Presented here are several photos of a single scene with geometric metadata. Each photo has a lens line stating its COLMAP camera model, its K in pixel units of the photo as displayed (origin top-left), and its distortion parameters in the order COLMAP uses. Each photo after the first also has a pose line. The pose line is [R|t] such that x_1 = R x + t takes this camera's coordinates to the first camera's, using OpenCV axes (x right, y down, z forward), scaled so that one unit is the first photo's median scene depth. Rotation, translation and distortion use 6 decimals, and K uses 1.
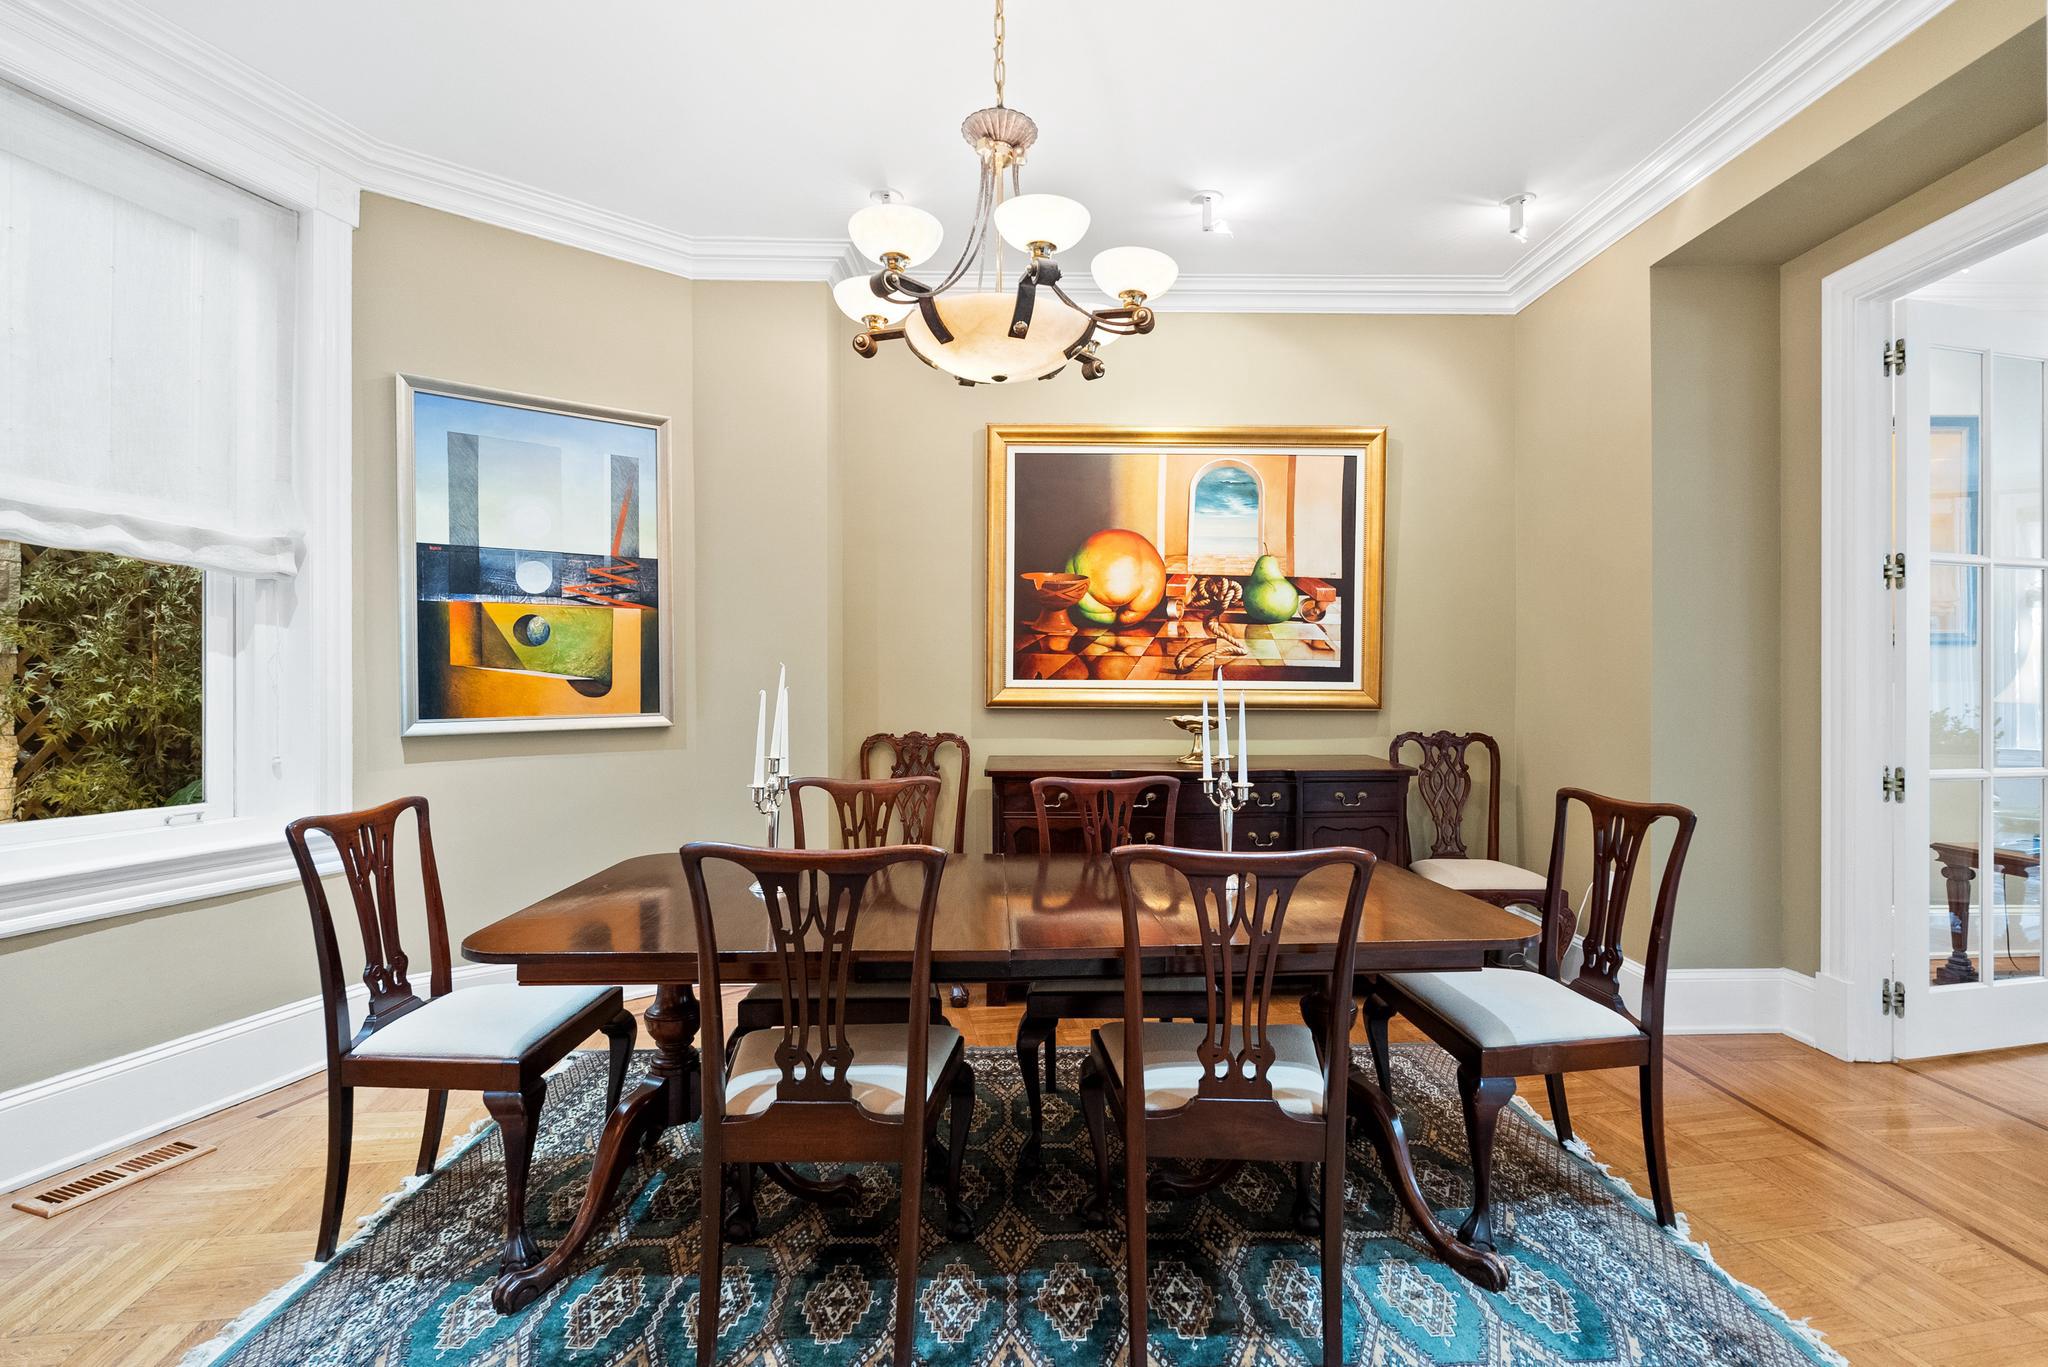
lens RADIAL K [[921.8, 0, 1022.9], [0, 921.8, 693.4], [0, 0, 1]] dist [-0.012483, -0.000607]
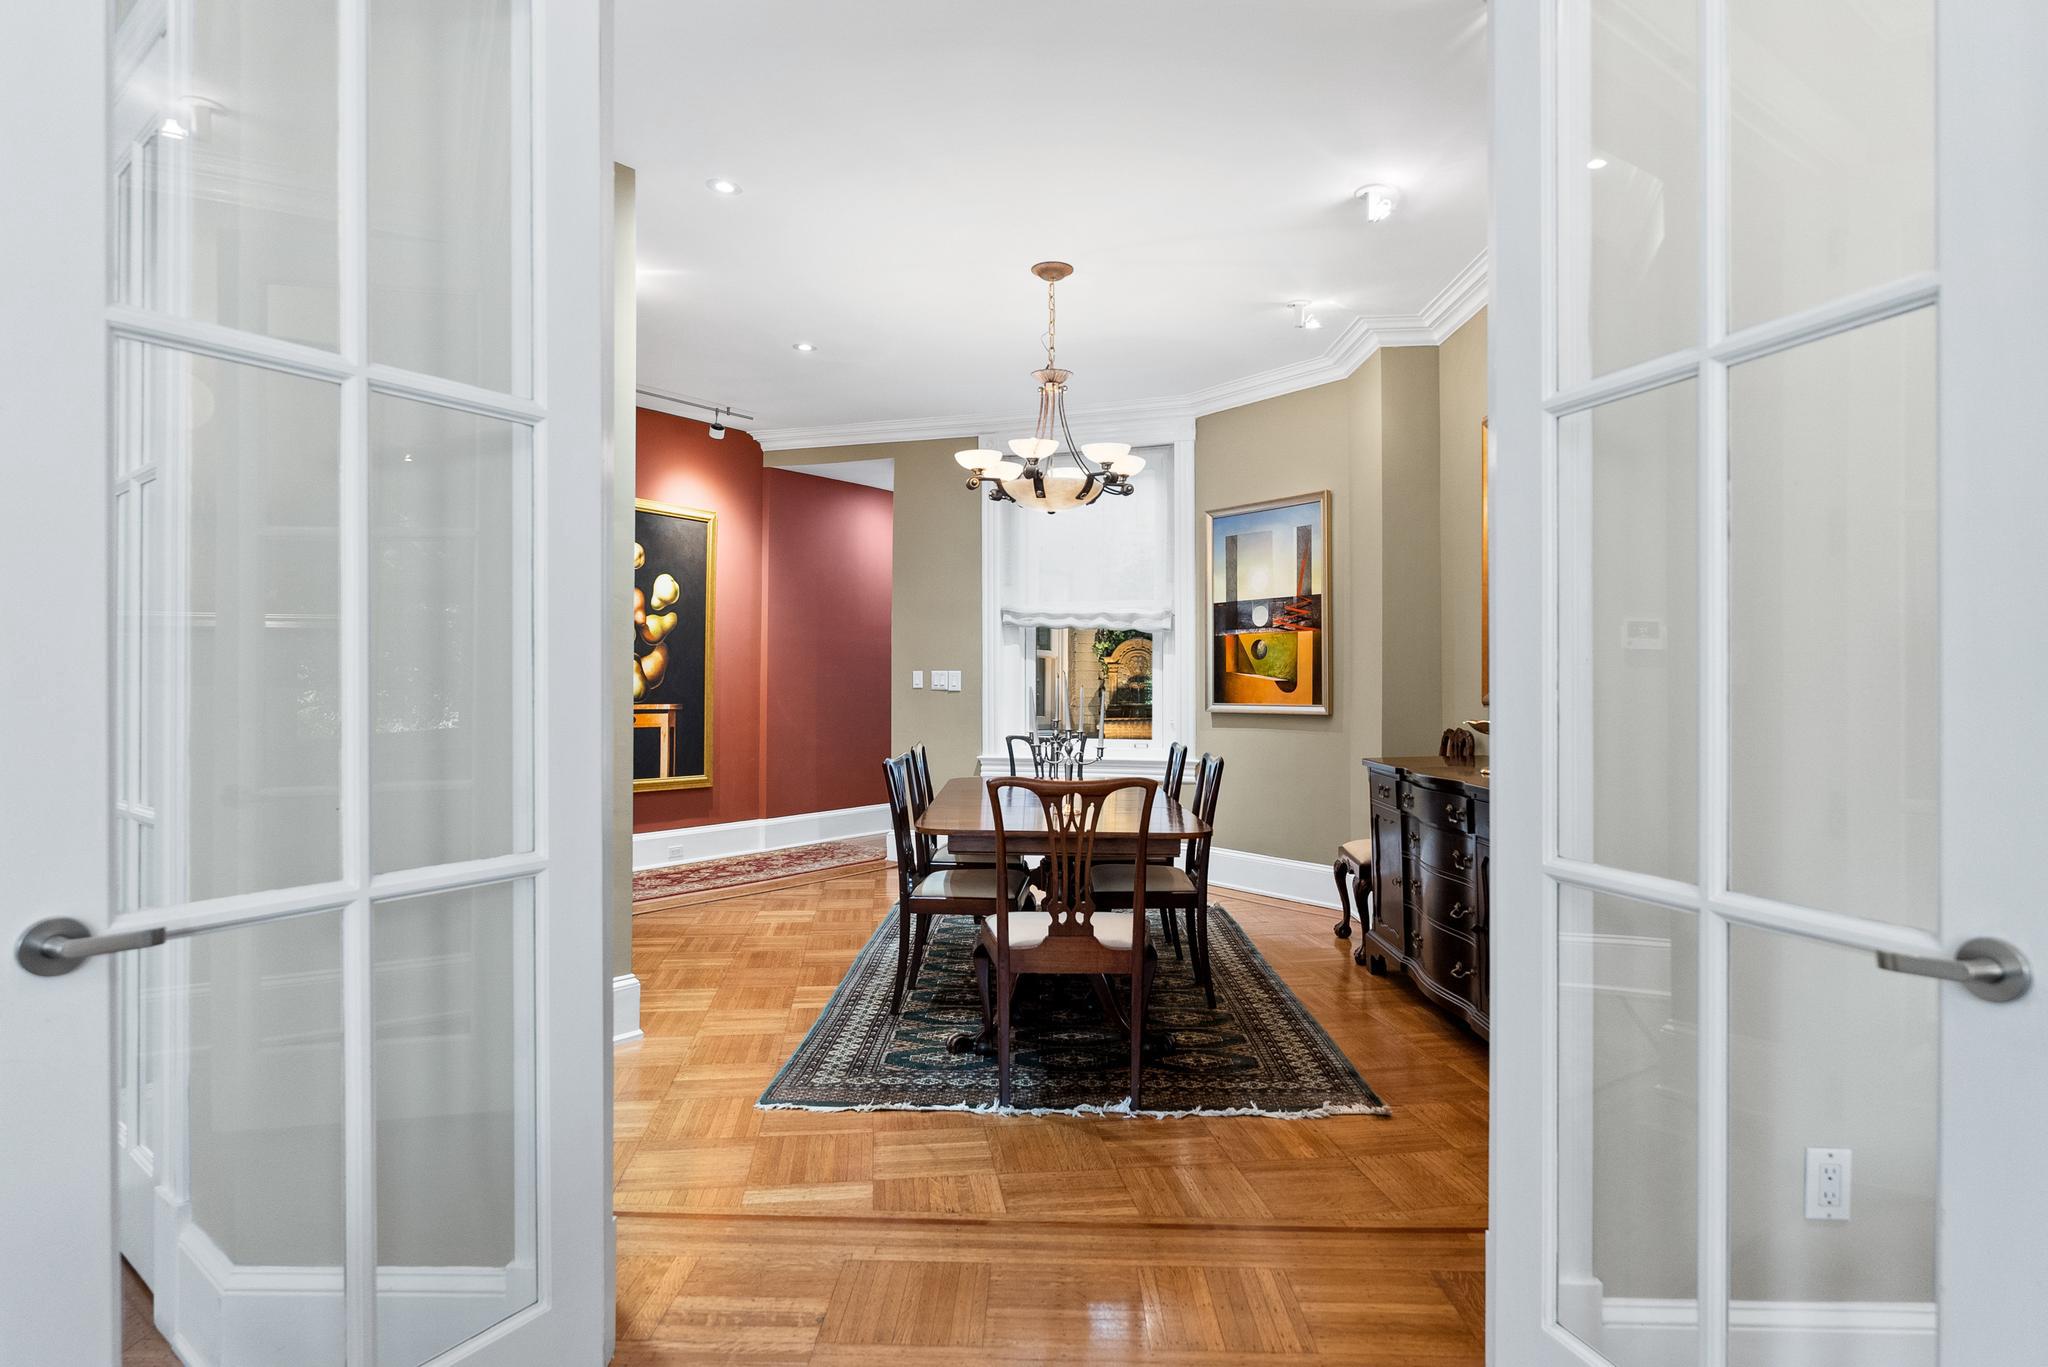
lens RADIAL K [[1076.0, 0, 1020.7], [0, 1076.0, 676.0], [0, 0, 1]] dist [-0.000888, 0.000003]
pose [[-0.016182, 0.003055, -0.999864, 1.352630], [-0.008149, 0.999962, 0.003187, -0.025798], [0.999836, 0.008200, -0.016157, 0.623820]]
